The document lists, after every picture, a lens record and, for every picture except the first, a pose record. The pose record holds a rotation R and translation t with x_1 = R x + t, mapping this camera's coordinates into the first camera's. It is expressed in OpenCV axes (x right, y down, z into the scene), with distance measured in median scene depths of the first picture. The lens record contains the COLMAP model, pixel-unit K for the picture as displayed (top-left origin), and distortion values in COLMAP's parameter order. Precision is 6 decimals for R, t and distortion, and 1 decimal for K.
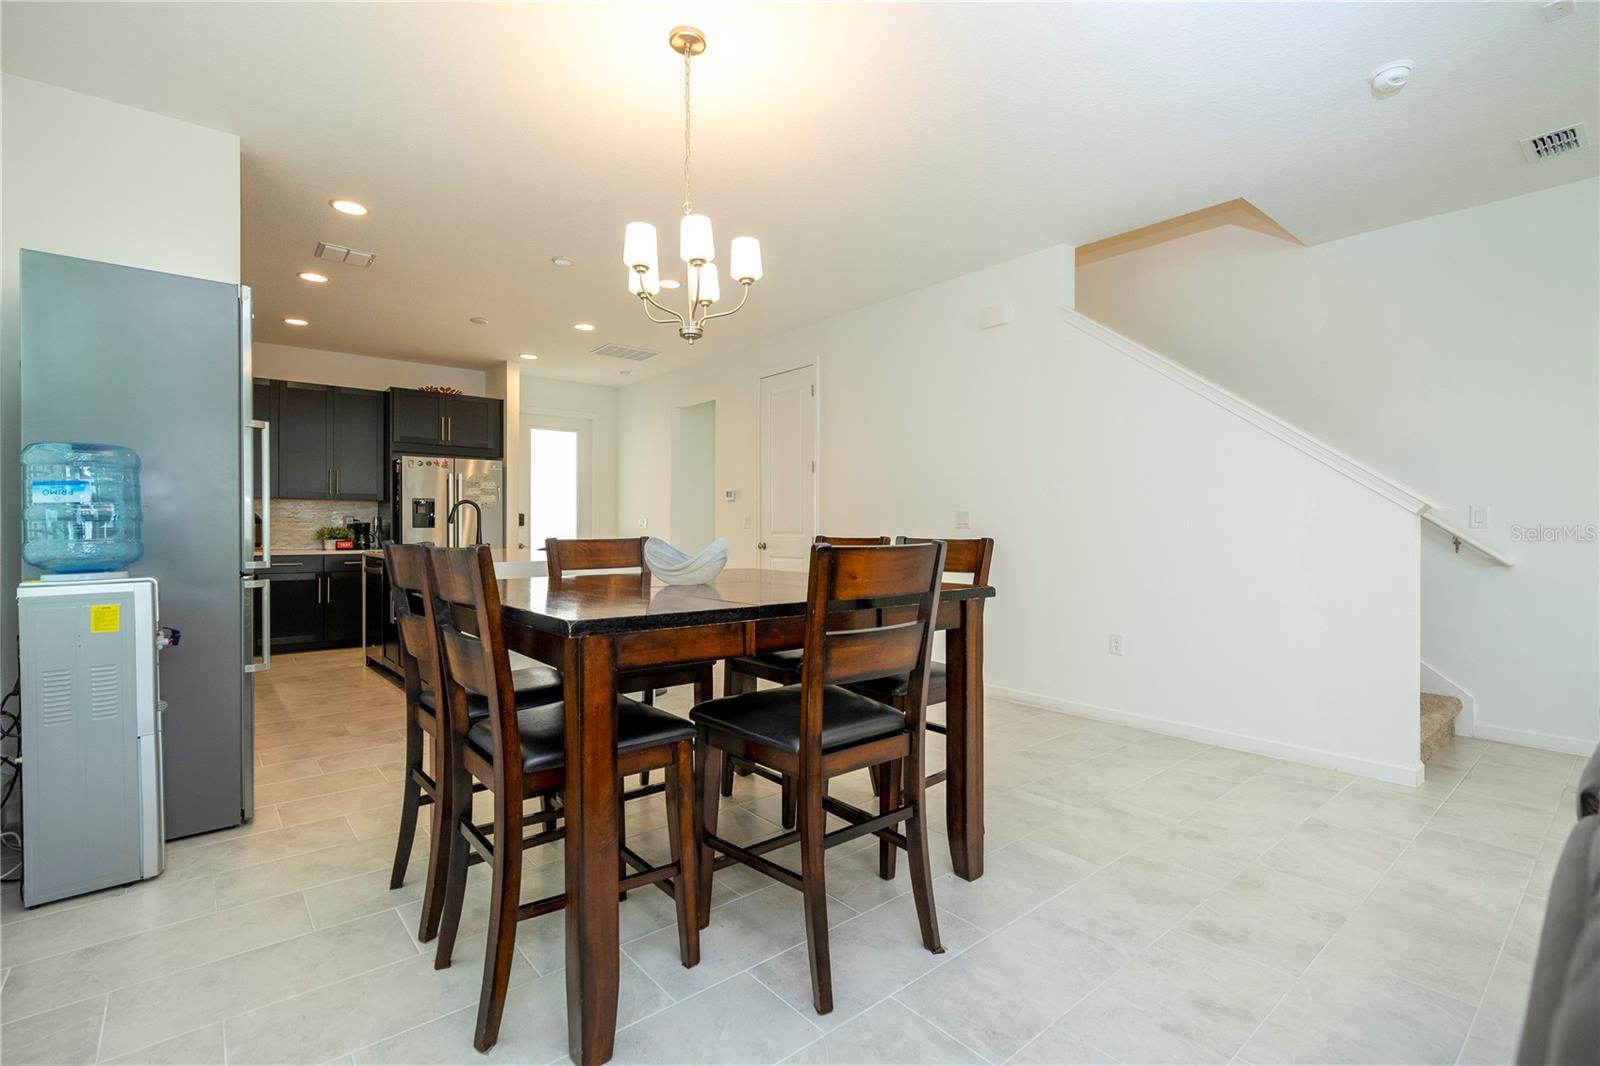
lens RADIAL K [[732.1, 0, 803.1], [0, 732.1, 530.2], [0, 0, 1]] dist [-0.002670, -0.000509]
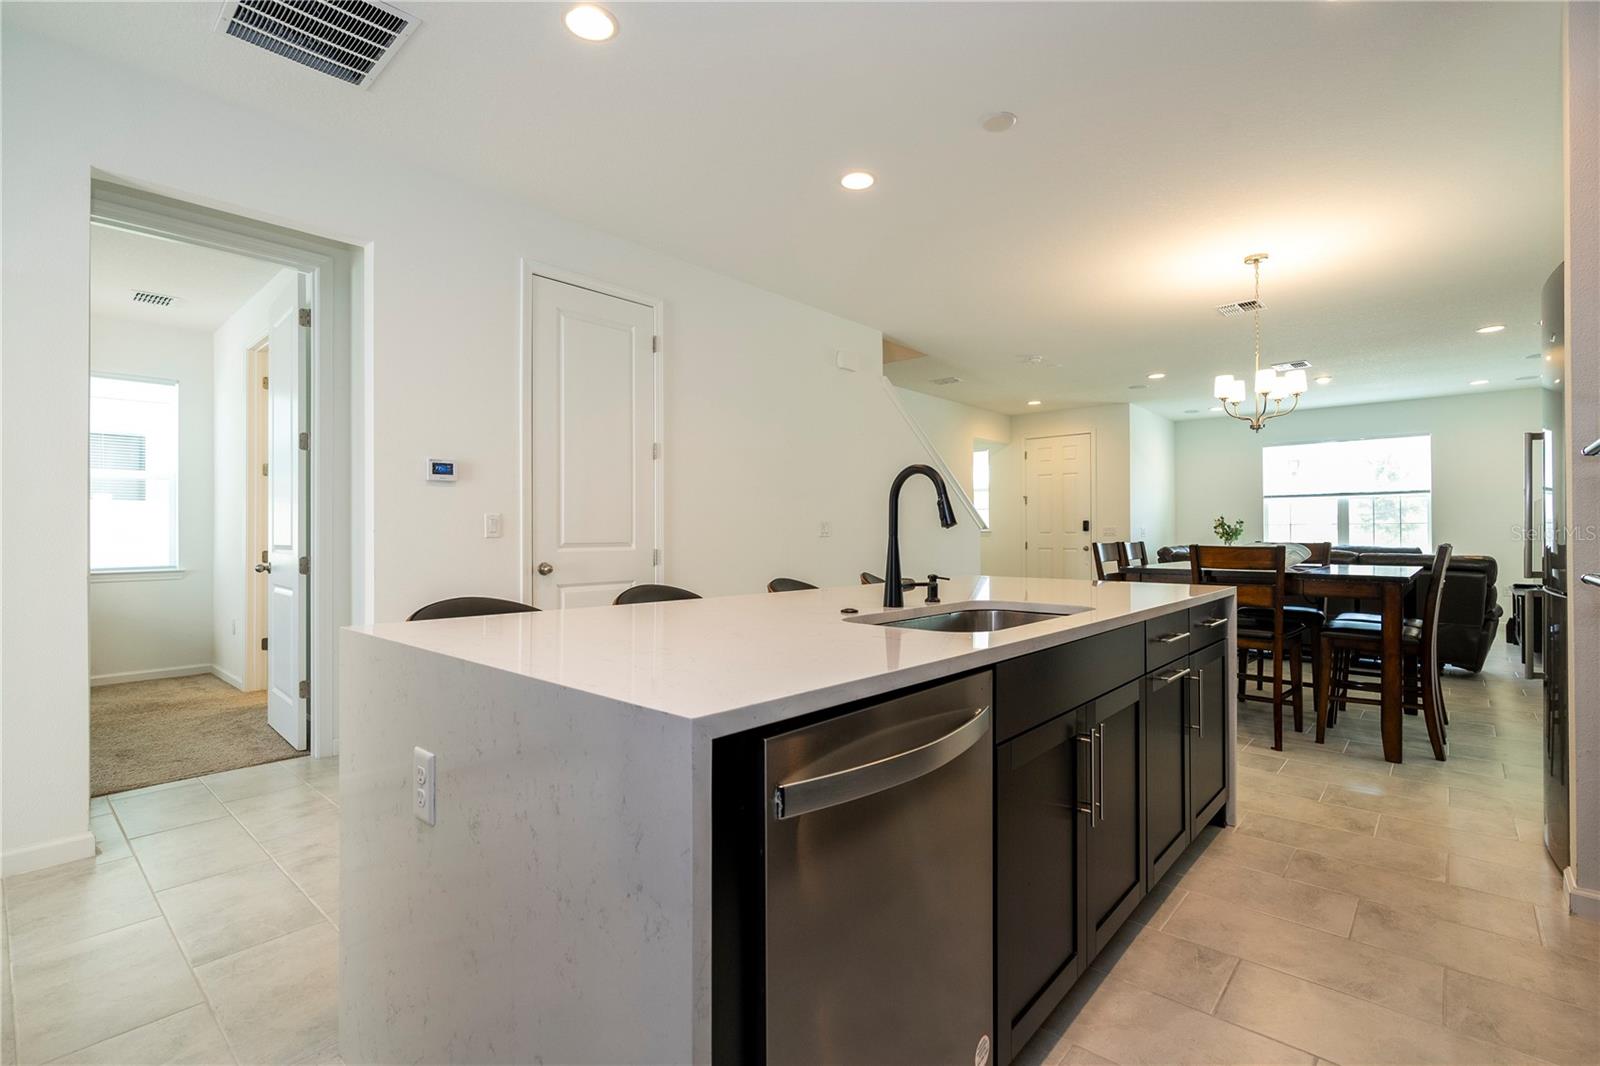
lens RADIAL K [[732.1, 0, 803.1], [0, 732.1, 530.2], [0, 0, 1]] dist [-0.002670, -0.000509]
pose [[-0.145097, 0.006164, 0.989398, -0.624227], [0.000736, 0.999981, -0.006122, -0.004624], [-0.989417, -0.000160, -0.145099, 0.844180]]
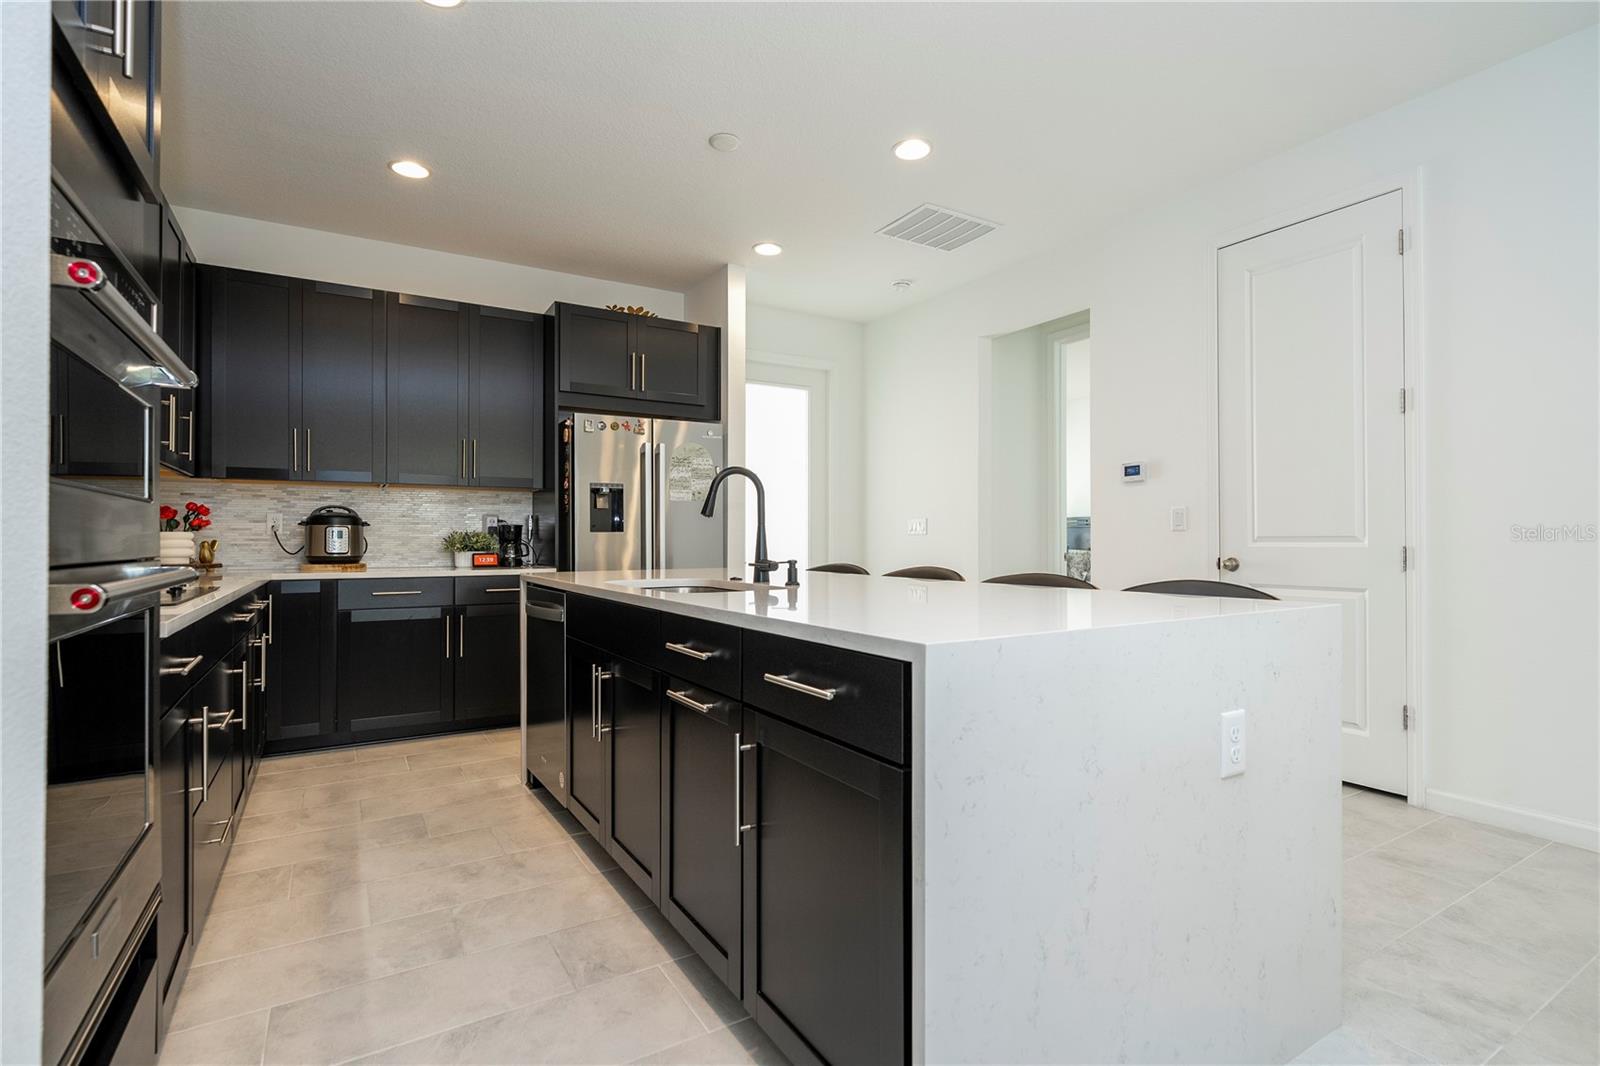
lens RADIAL K [[763.8, 0, 810.5], [0, 763.8, 534.9], [0, 0, 1]] dist [0.000929, -0.000076]
pose [[0.989608, -0.002494, -0.143769, -0.262191], [0.001255, 0.999961, -0.008705, 0.004771], [0.143785, 0.008434, 0.989573, 0.400350]]
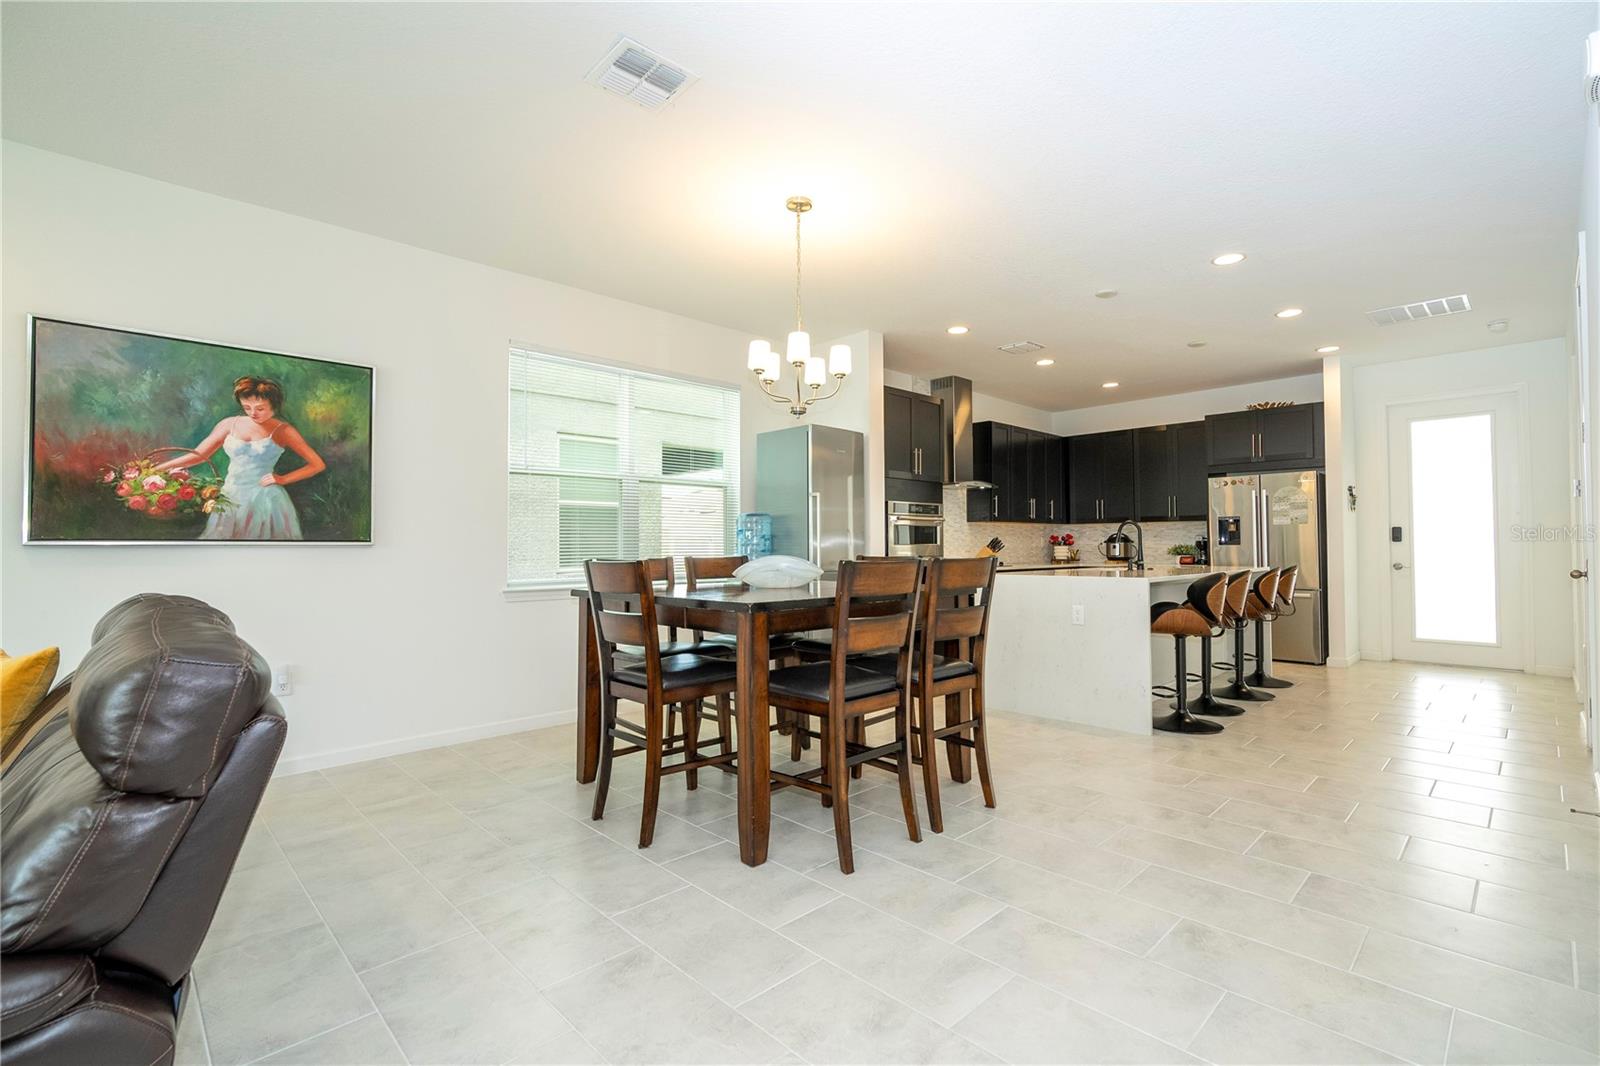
lens RADIAL K [[716.8, 0, 819.2], [0, 716.8, 532.3], [0, 0, 1]] dist [0.003156, 0.000186]
pose [[0.086659, -0.021212, -0.996012, 0.443917], [0.003845, 0.999773, -0.020958, -0.002281], [0.996231, -0.002014, 0.086721, 0.334928]]
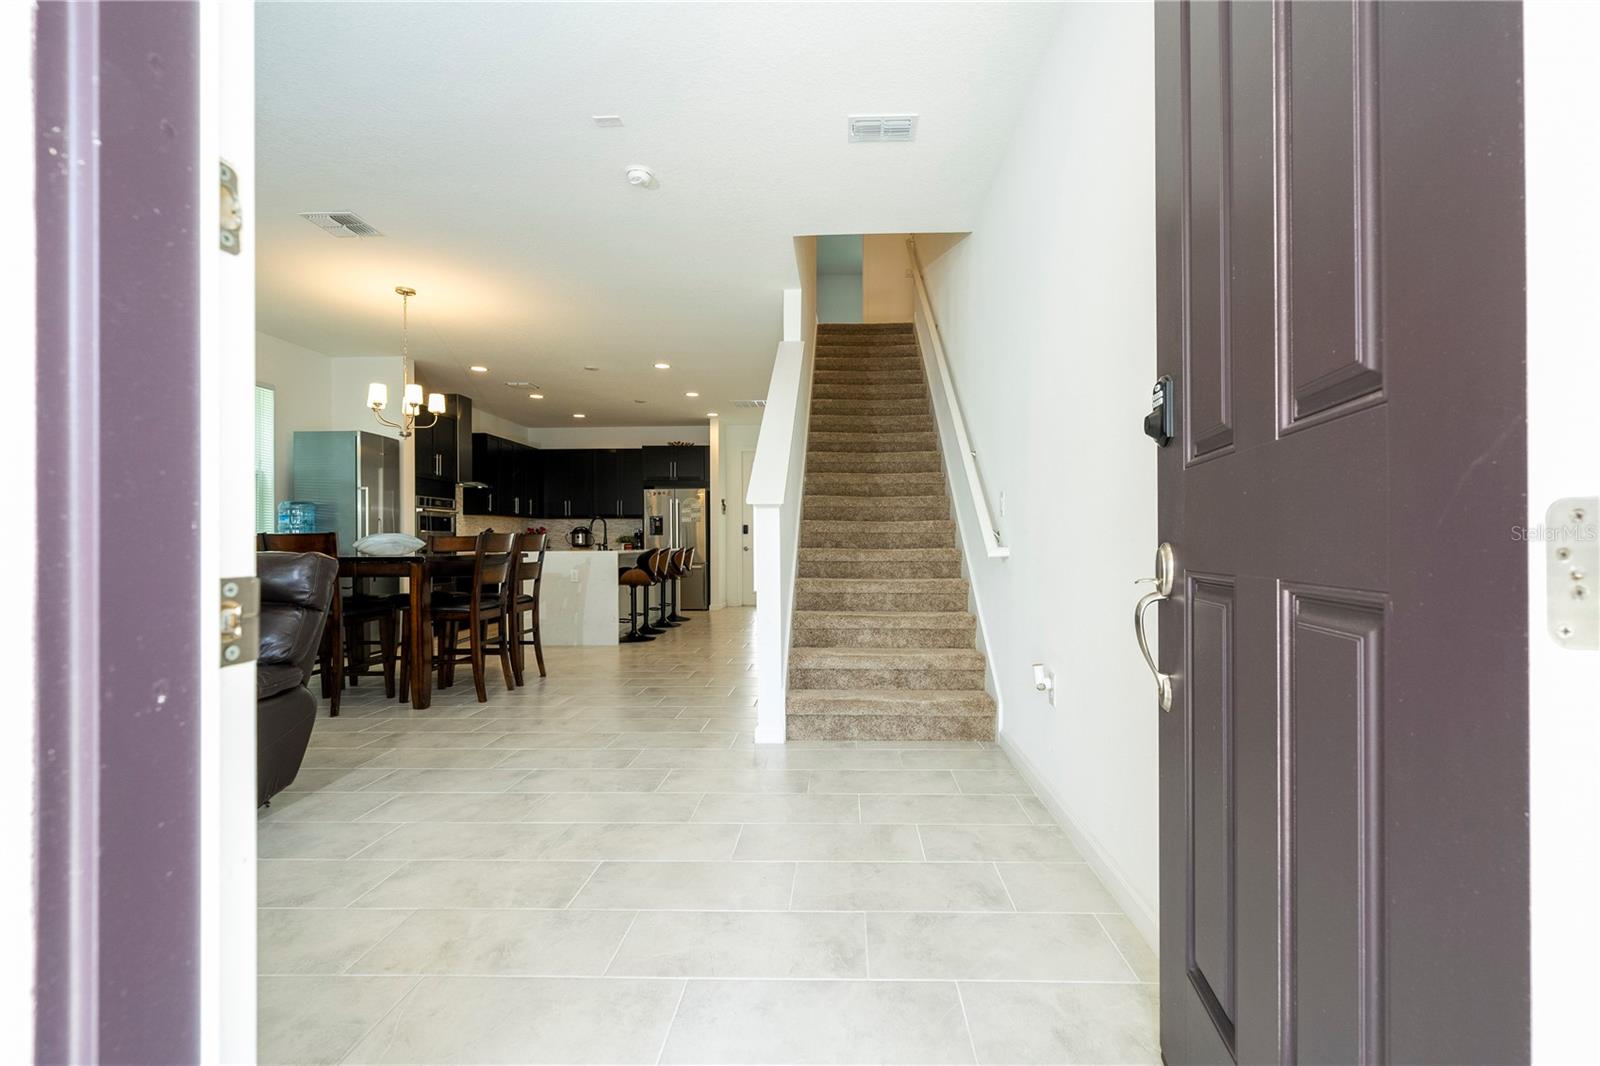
lens RADIAL K [[727.0, 0, 814.5], [0, 727.0, 537.5], [0, 0, 1]] dist [-0.000208, 0.000014]
pose [[0.741314, -0.009431, -0.671093, 0.752474], [0.004541, 0.999949, -0.009036, 0.016525], [0.671143, 0.003651, 0.741319, 0.093081]]
